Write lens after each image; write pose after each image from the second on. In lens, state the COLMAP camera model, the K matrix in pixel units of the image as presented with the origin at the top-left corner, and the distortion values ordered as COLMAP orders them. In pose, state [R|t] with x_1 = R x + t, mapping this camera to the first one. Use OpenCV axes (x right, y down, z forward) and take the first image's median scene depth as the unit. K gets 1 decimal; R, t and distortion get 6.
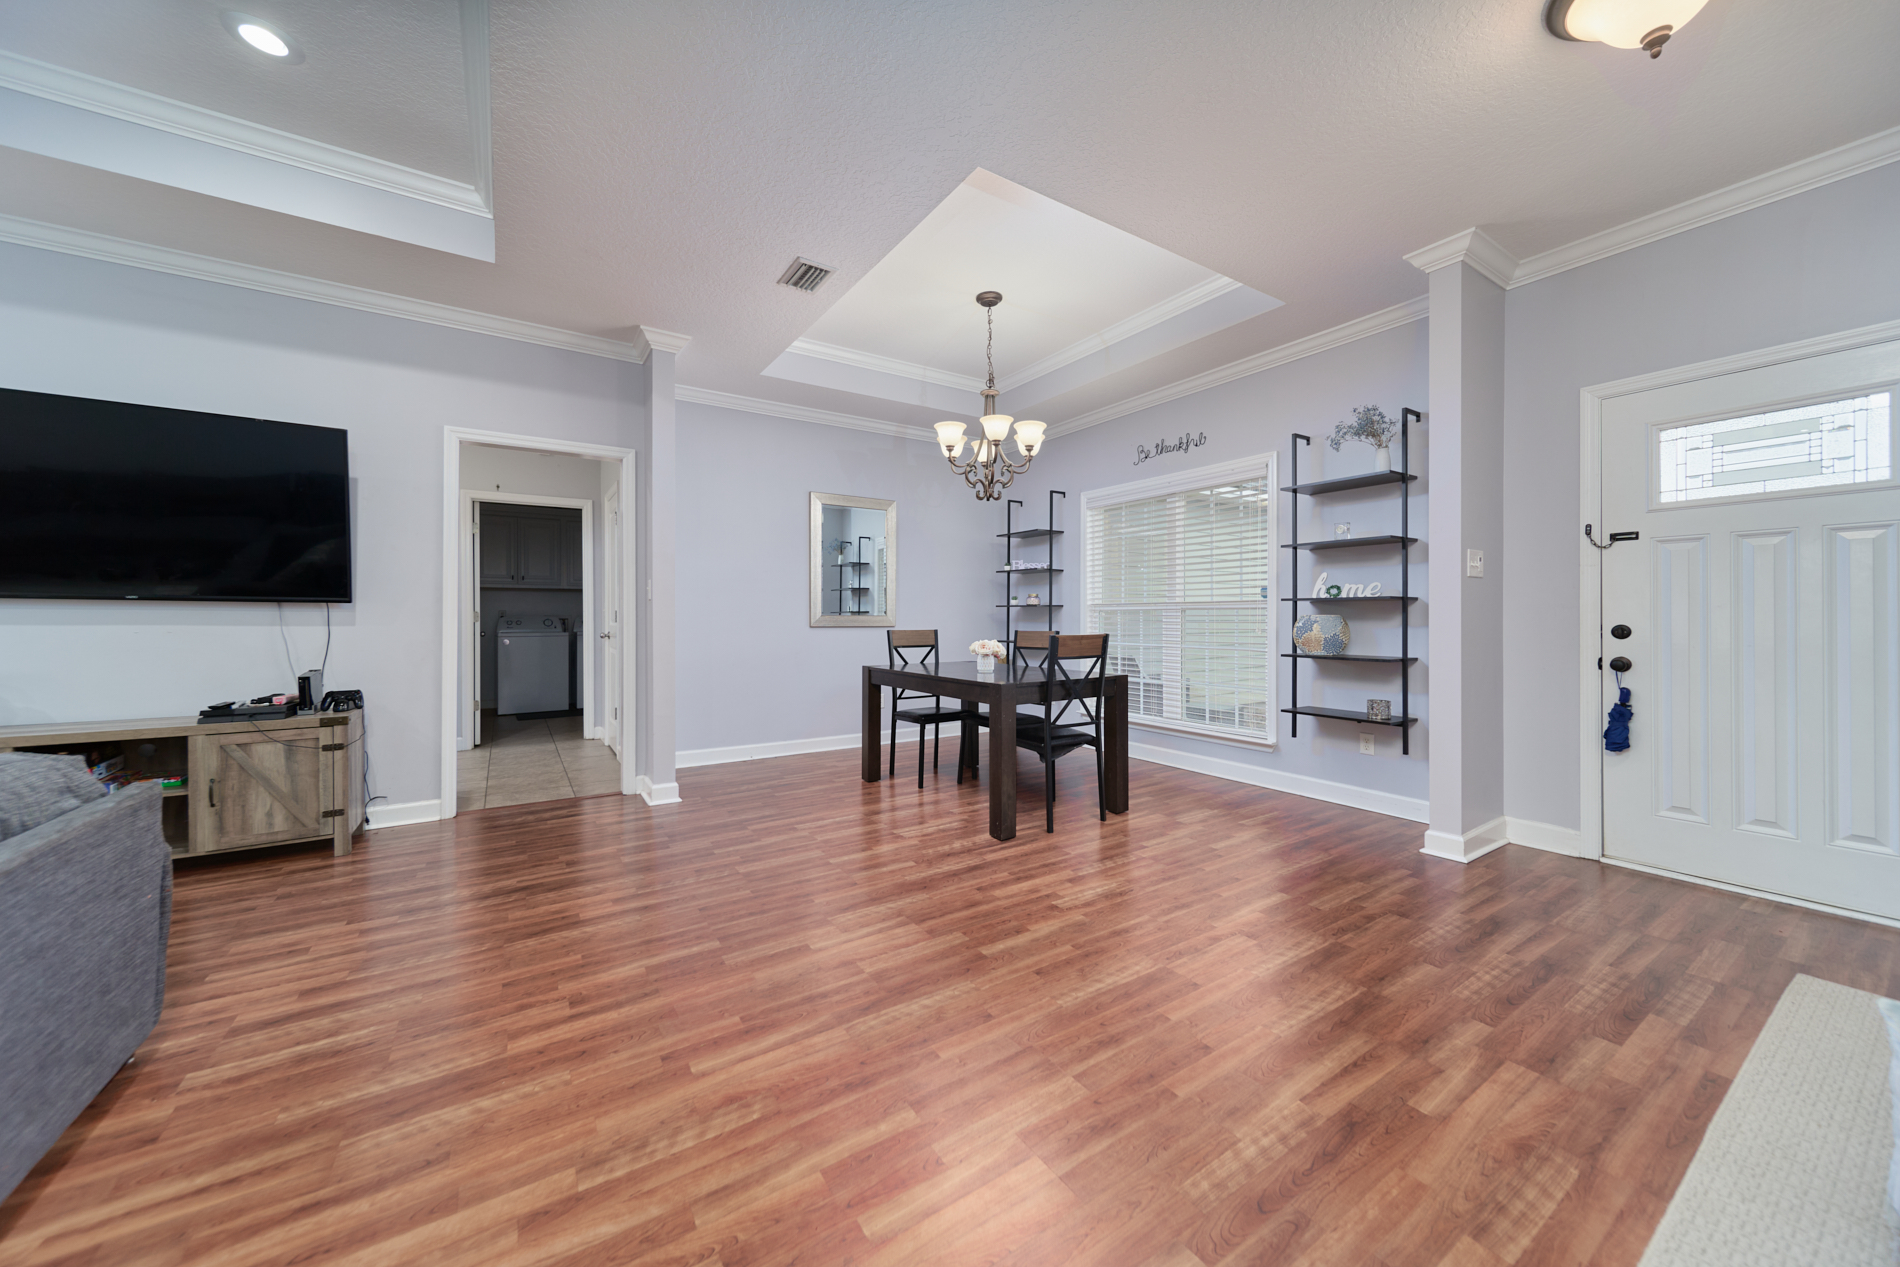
lens RADIAL K [[679.9, 0, 943.1], [0, 679.9, 617.4], [0, 0, 1]] dist [0.002310, -0.000302]
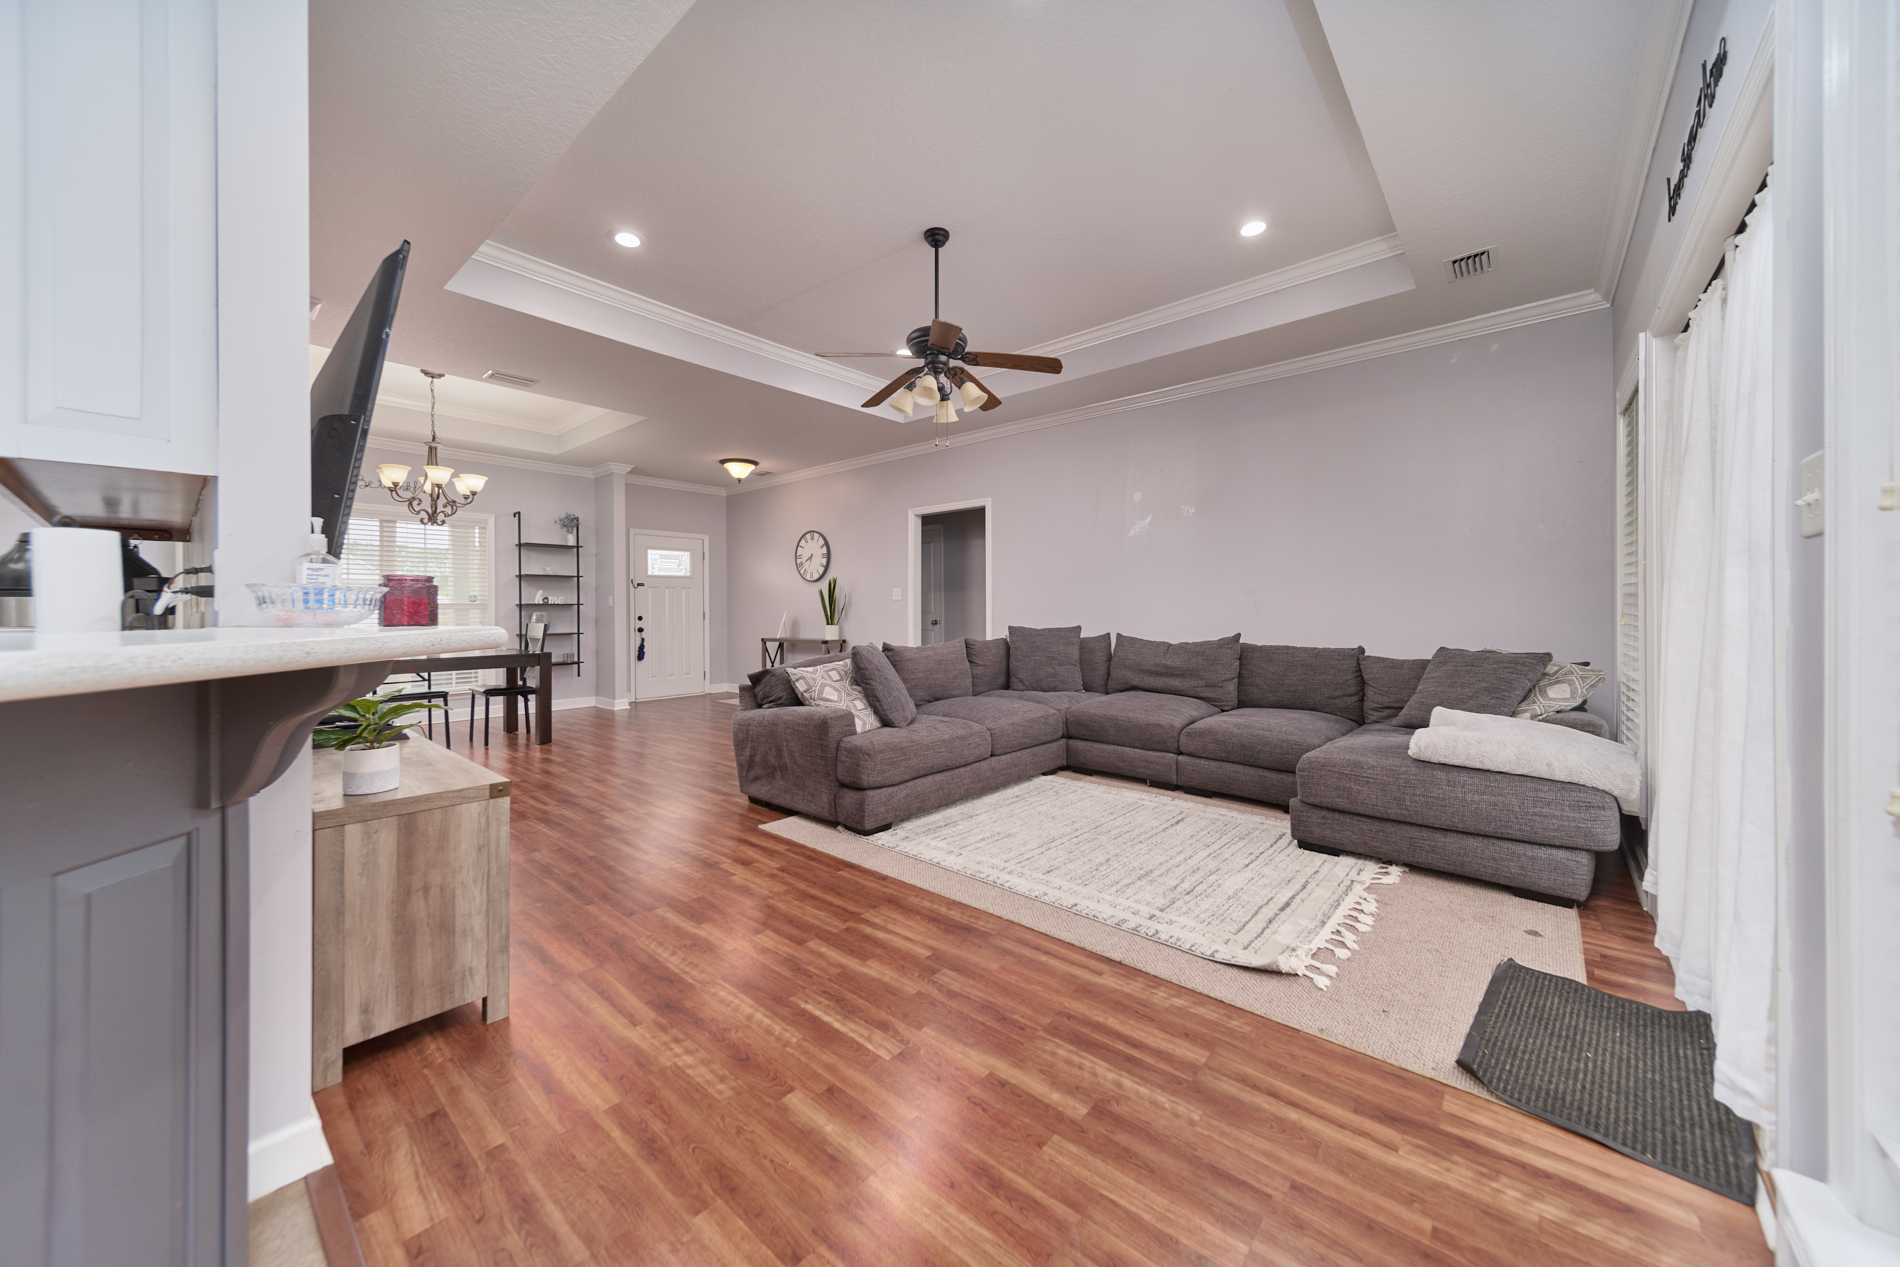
lens RADIAL K [[679.9, 0, 943.1], [0, 679.9, 617.4], [0, 0, 1]] dist [0.002310, -0.000302]
pose [[-0.272644, -0.007579, 0.962085, -2.057944], [0.006204, 0.999934, 0.009635, -0.002198], [-0.962095, 0.008596, -0.272579, 0.558829]]
